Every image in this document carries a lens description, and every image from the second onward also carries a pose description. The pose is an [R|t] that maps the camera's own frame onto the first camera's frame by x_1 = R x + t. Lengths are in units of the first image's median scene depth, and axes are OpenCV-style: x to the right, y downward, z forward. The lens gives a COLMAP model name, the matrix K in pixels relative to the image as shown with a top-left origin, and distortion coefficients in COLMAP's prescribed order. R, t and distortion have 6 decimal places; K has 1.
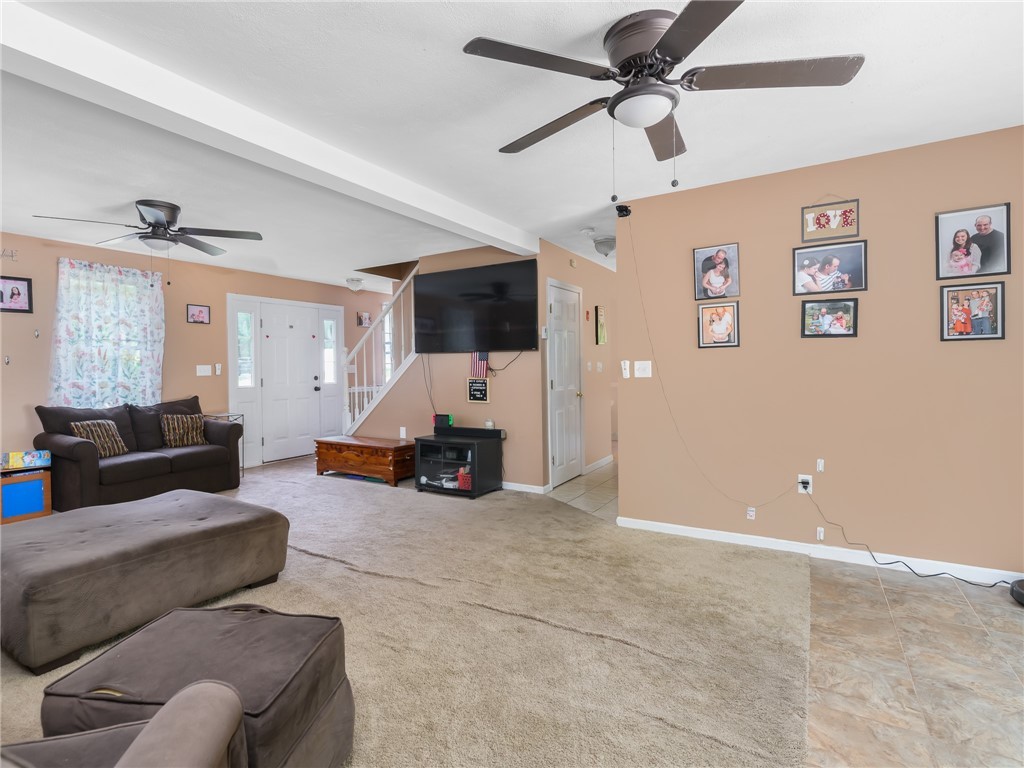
lens RADIAL K [[534.5, 0, 509.5], [0, 534.5, 373.0], [0, 0, 1]] dist [-0.001493, -0.001119]
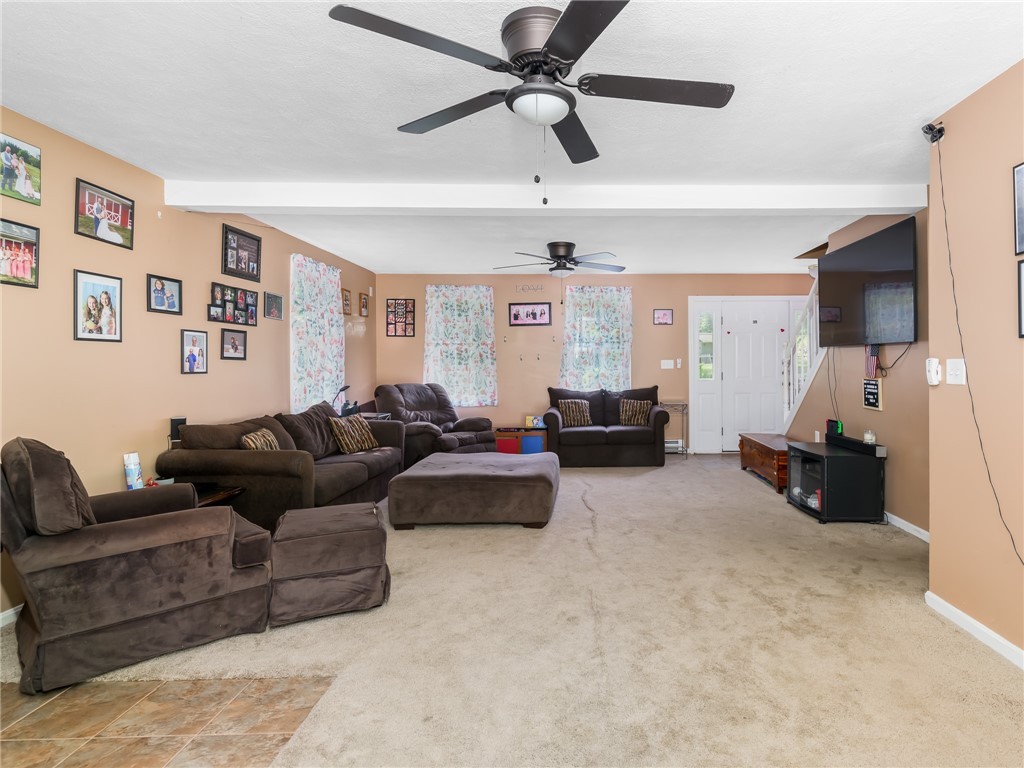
lens RADIAL K [[534.5, 0, 525.1], [0, 534.5, 367.1], [0, 0, 1]] dist [-0.001493, -0.001119]
pose [[0.526223, 0.014558, -0.850222, 0.345379], [-0.012204, 0.999880, 0.009567, -0.008172], [0.850259, 0.005342, 0.526338, 0.148689]]
